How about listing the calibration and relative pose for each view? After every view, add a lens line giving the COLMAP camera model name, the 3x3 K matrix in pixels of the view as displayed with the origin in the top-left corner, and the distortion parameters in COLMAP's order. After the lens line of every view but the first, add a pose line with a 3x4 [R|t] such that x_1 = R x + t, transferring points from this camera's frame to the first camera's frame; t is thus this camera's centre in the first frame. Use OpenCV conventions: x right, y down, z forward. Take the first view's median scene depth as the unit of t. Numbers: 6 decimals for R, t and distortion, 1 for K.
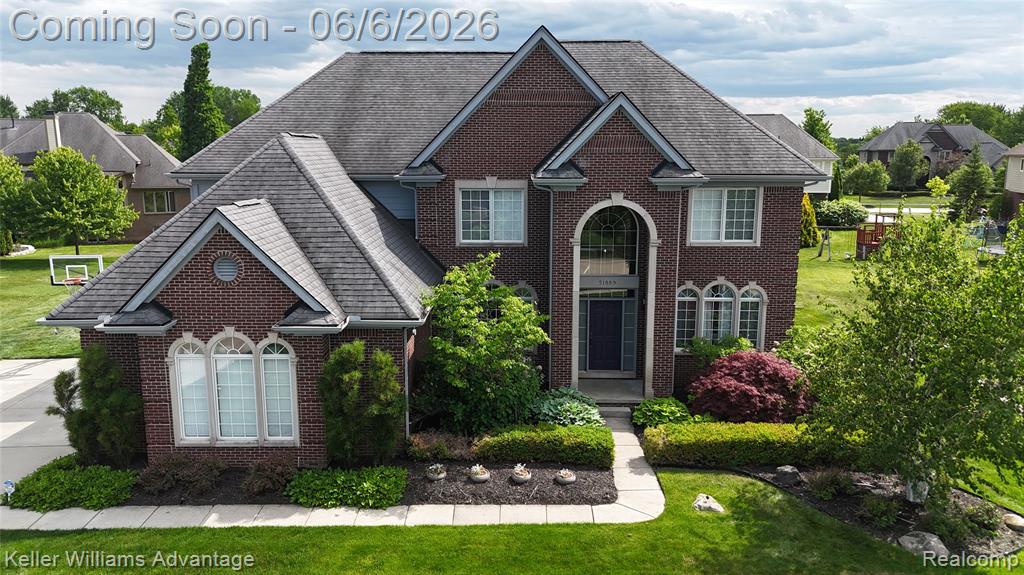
lens RADIAL K [[758.2, 0, 511.2], [0, 758.2, 303.9], [0, 0, 1]] dist [0.056875, -0.048103]
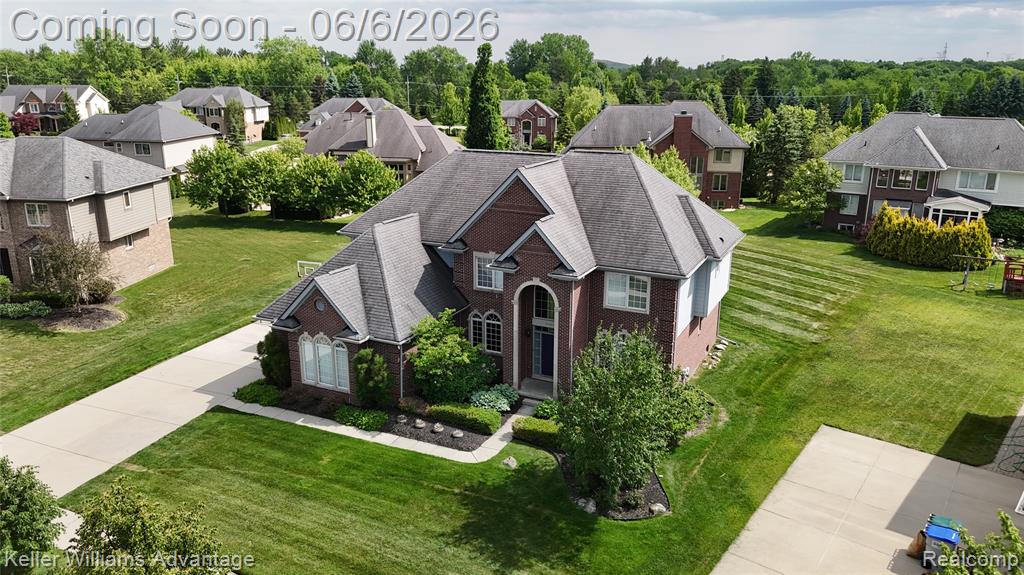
lens RADIAL K [[758.2, 0, 511.2], [0, 758.2, 303.9], [0, 0, 1]] dist [0.056875, -0.048103]
pose [[0.903431, 0.128248, -0.409102, 0.929130], [-0.088811, 0.989495, 0.114069, -0.326092], [0.419434, -0.066720, 0.905331, -0.652288]]
